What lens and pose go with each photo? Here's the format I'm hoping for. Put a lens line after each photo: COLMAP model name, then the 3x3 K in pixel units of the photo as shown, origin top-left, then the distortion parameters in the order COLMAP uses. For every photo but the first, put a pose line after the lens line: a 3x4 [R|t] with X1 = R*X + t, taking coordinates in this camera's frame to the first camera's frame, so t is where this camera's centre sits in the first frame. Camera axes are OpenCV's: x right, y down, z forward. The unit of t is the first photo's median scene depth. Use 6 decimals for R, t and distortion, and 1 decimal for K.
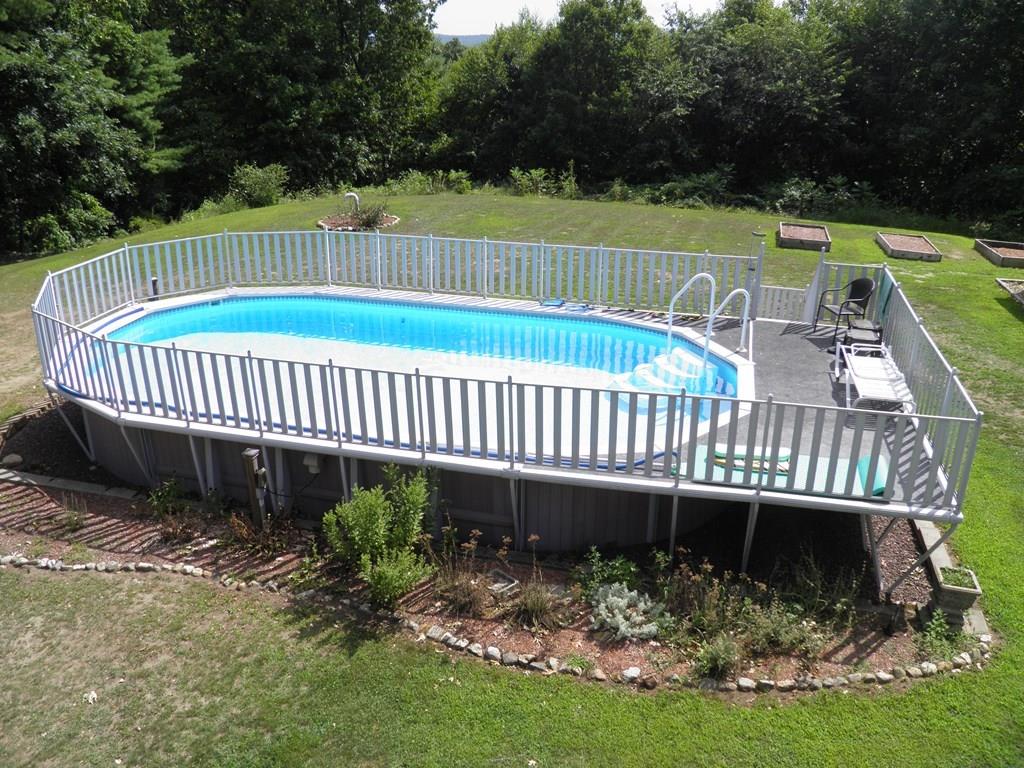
lens RADIAL K [[852.0, 0, 512.0], [0, 852.0, 384.0], [0, 0, 1]] dist [-0.155735, 0.114646]
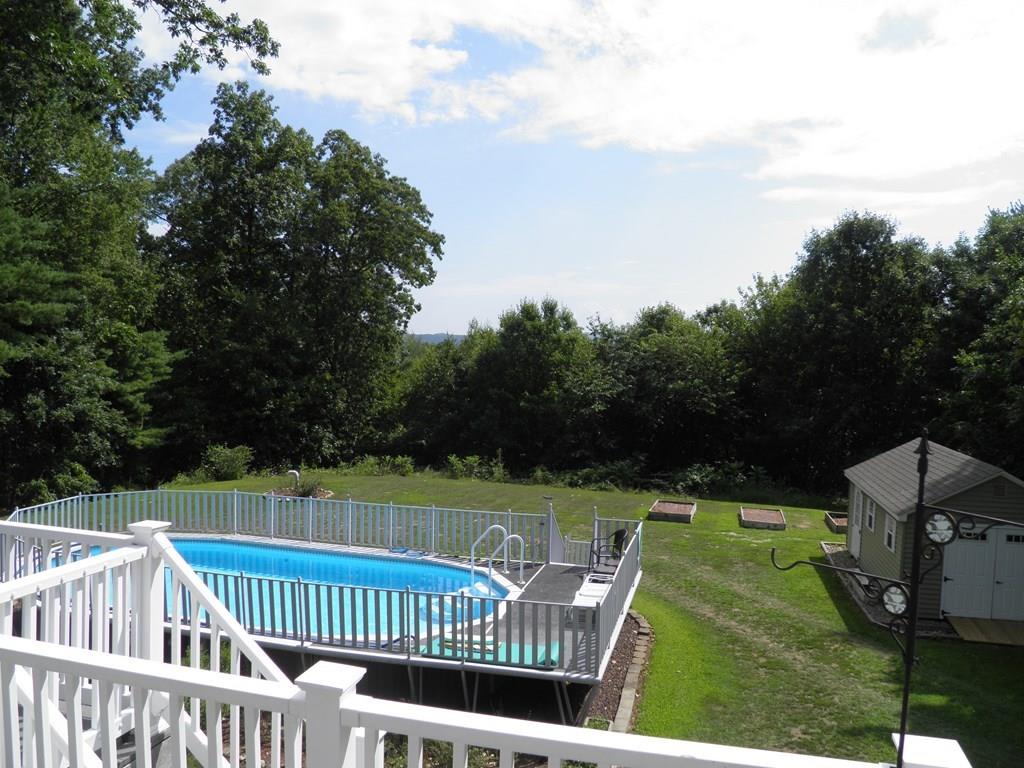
lens RADIAL K [[852.0, 0, 512.0], [0, 852.0, 384.0], [0, 0, 1]] dist [-0.155735, 0.114646]
pose [[0.999888, 0.014802, -0.002412, 0.088998], [-0.014760, 0.942670, -0.333400, 0.037202], [-0.002662, 0.333398, 0.942782, -0.120906]]
